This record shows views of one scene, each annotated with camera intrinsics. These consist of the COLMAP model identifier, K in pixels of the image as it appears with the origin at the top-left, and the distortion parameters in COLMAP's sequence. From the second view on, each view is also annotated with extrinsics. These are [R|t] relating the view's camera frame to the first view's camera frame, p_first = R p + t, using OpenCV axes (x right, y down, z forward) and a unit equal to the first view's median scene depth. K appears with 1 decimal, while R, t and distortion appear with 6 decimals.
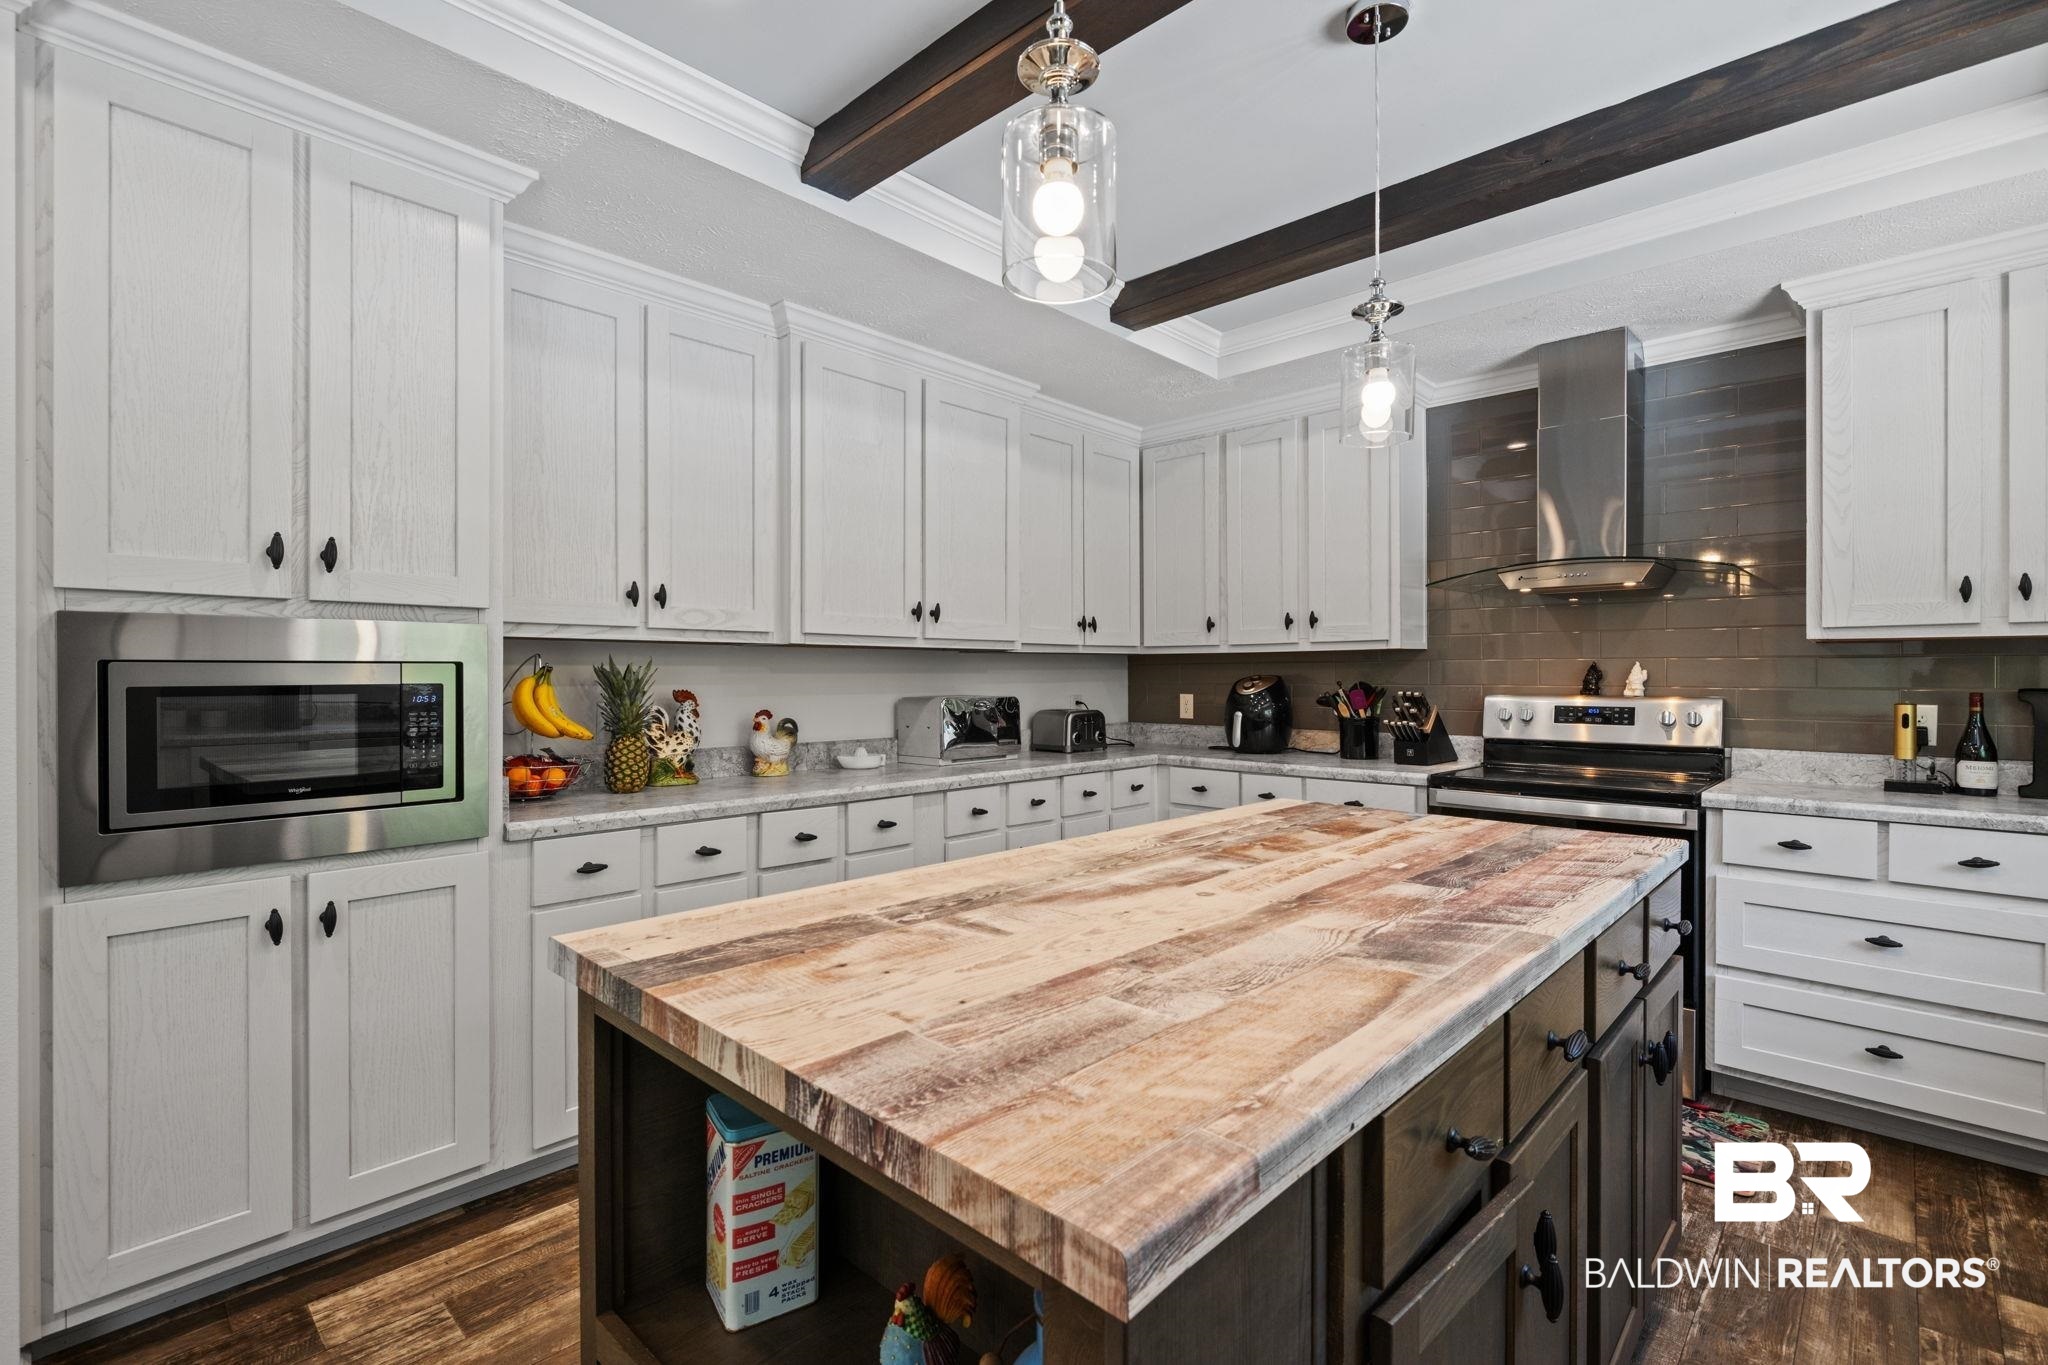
lens RADIAL K [[920.8, 0, 1028.4], [0, 920.8, 670.5], [0, 0, 1]] dist [-0.001478, -0.000113]
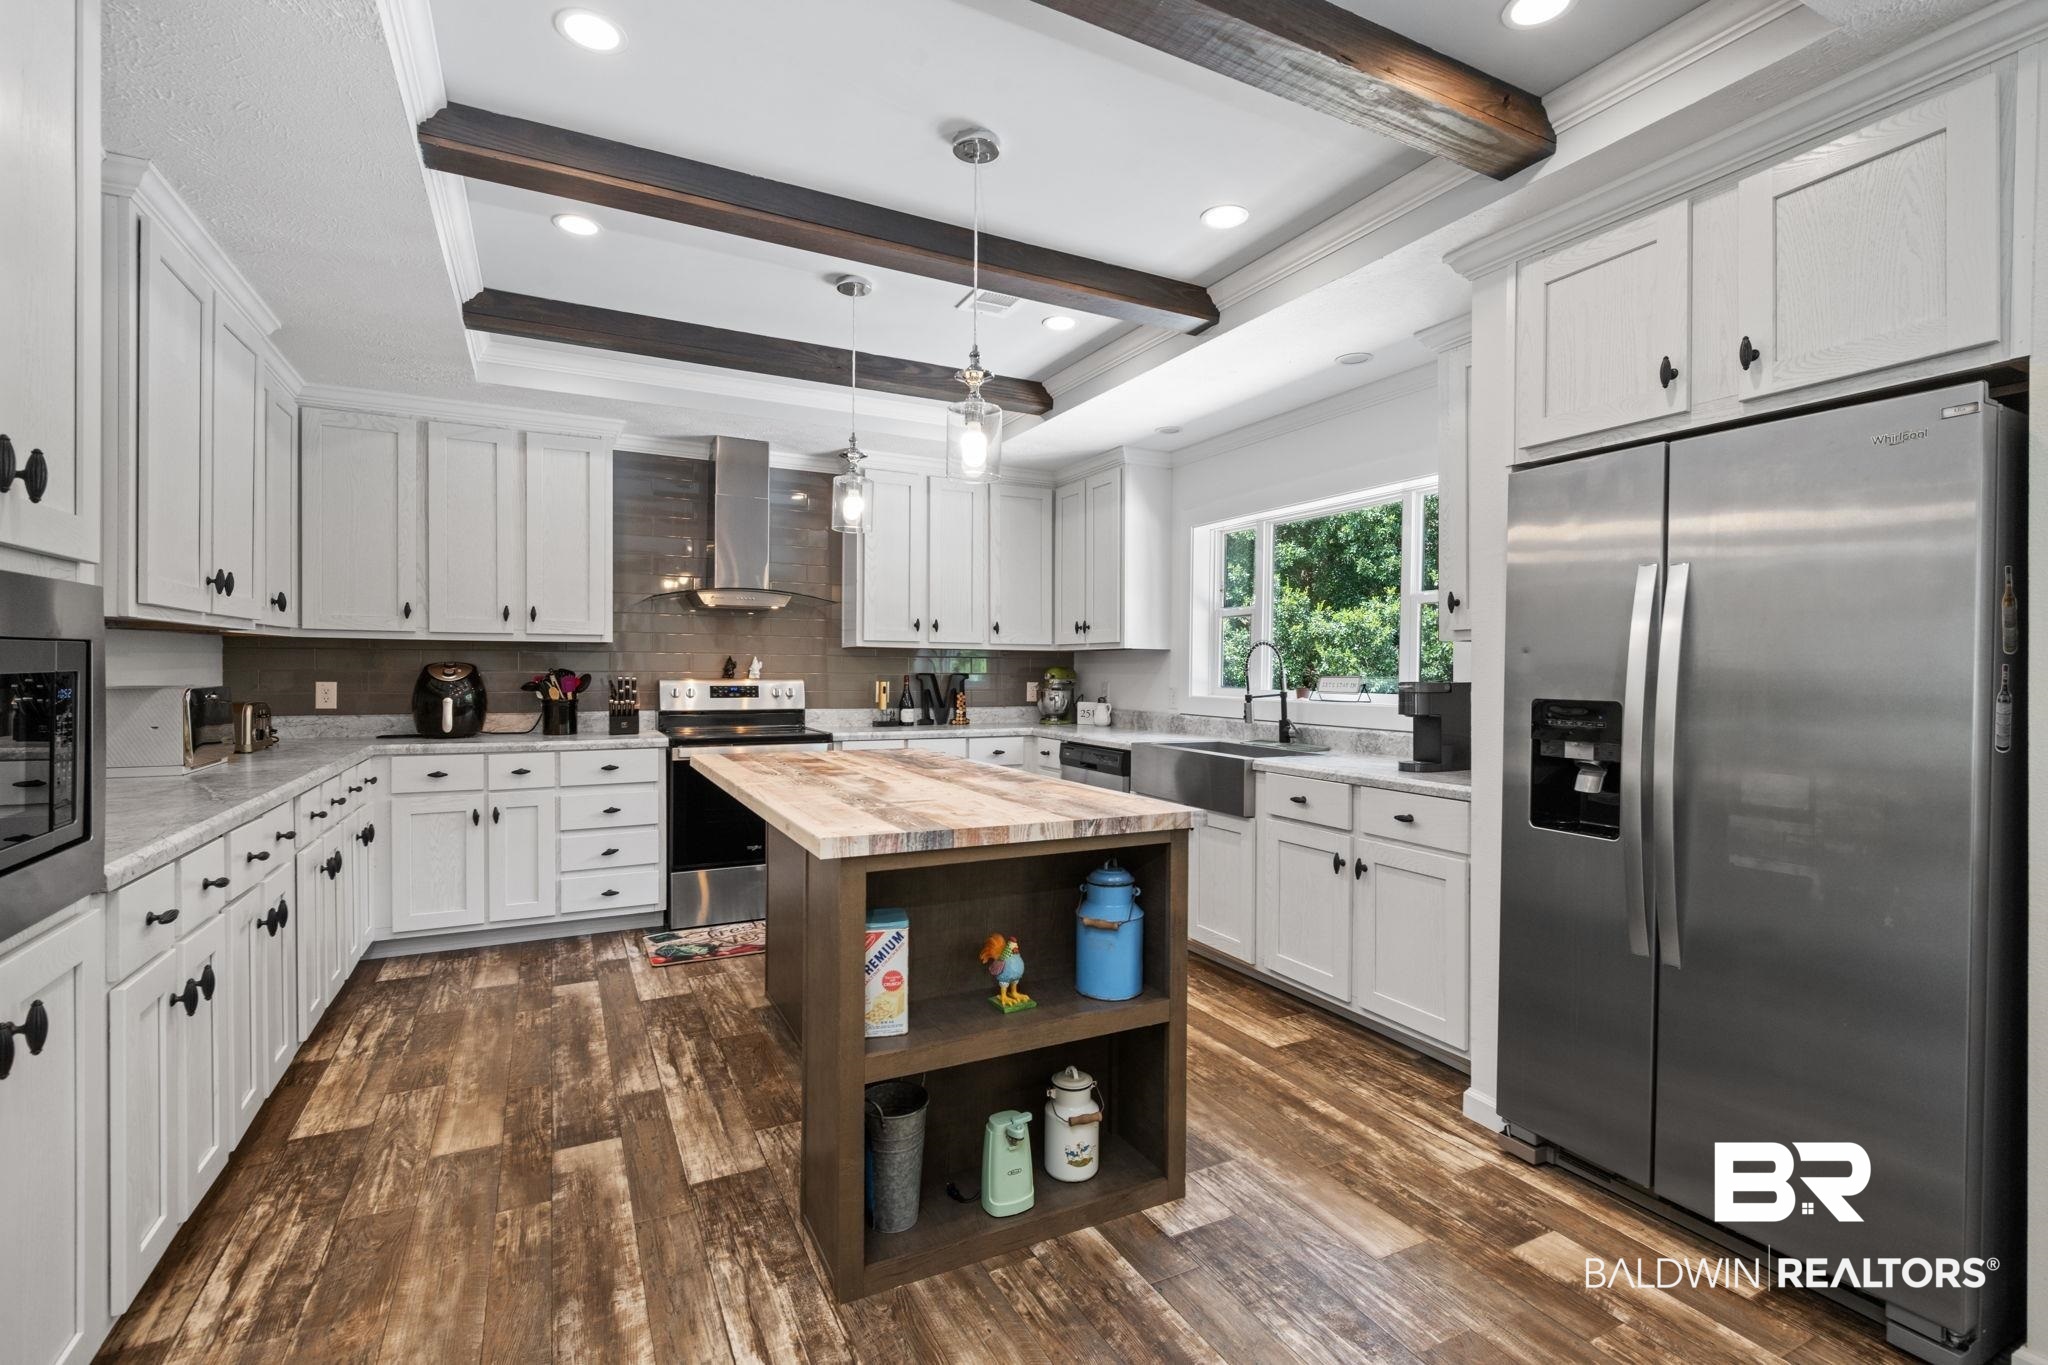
lens RADIAL K [[920.8, 0, 1028.4], [0, 920.8, 670.5], [0, 0, 1]] dist [-0.001478, -0.000113]
pose [[0.328900, 0.000030, 0.944365, -0.614336], [-0.013611, 0.999896, 0.004709, 0.000824], [-0.944267, -0.014402, 0.328866, 0.062482]]
